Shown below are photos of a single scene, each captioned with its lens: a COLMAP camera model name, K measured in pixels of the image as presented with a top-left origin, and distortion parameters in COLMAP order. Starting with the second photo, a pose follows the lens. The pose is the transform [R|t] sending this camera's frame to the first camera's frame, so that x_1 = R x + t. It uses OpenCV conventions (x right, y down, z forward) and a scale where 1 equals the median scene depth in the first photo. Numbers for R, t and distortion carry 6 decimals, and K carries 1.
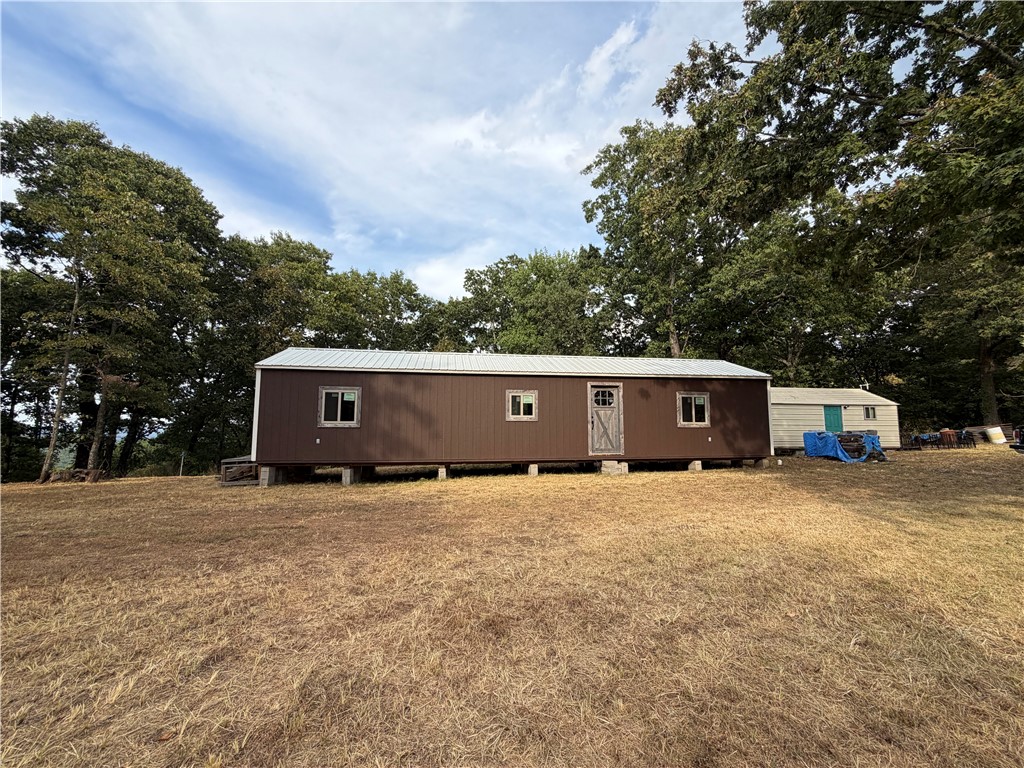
lens RADIAL K [[410.4, 0, 512.3], [0, 410.4, 381.3], [0, 0, 1]] dist [0.002811, -0.000274]
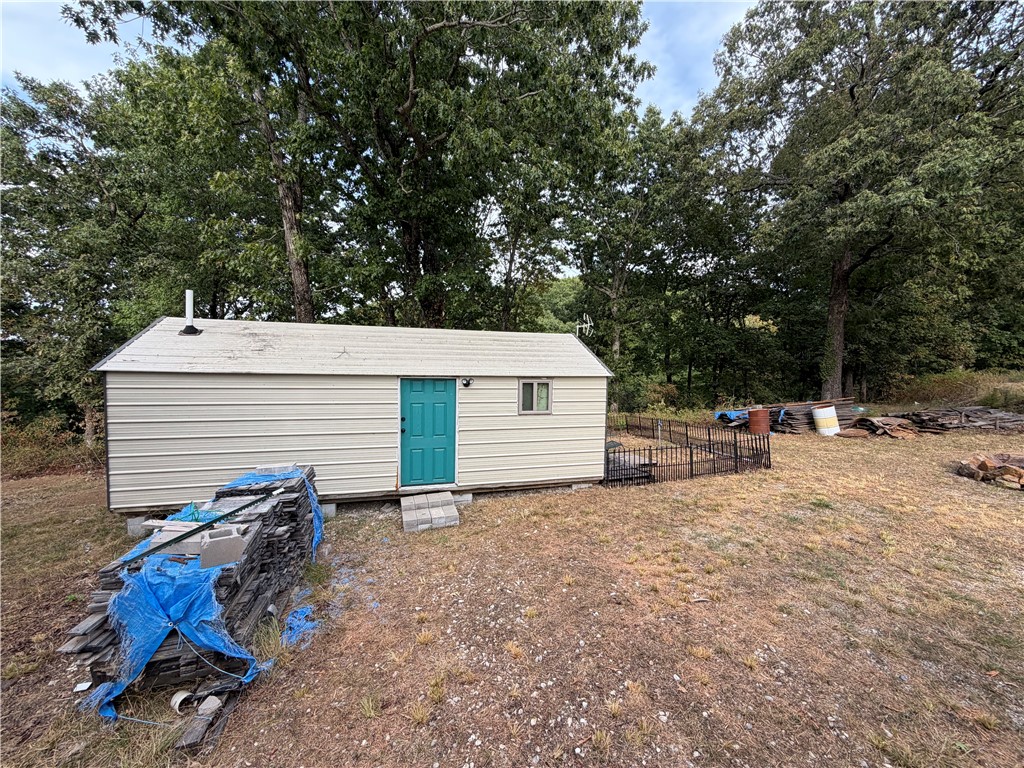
lens RADIAL K [[410.4, 0, 512.1], [0, 410.4, 384.1], [0, 0, 1]] dist [0.002811, -0.000274]
pose [[0.986595, 0.000767, 0.163187, 0.714187], [-0.026398, 0.987569, 0.154957, 0.004825], [-0.161039, -0.157187, 0.974350, 0.572088]]
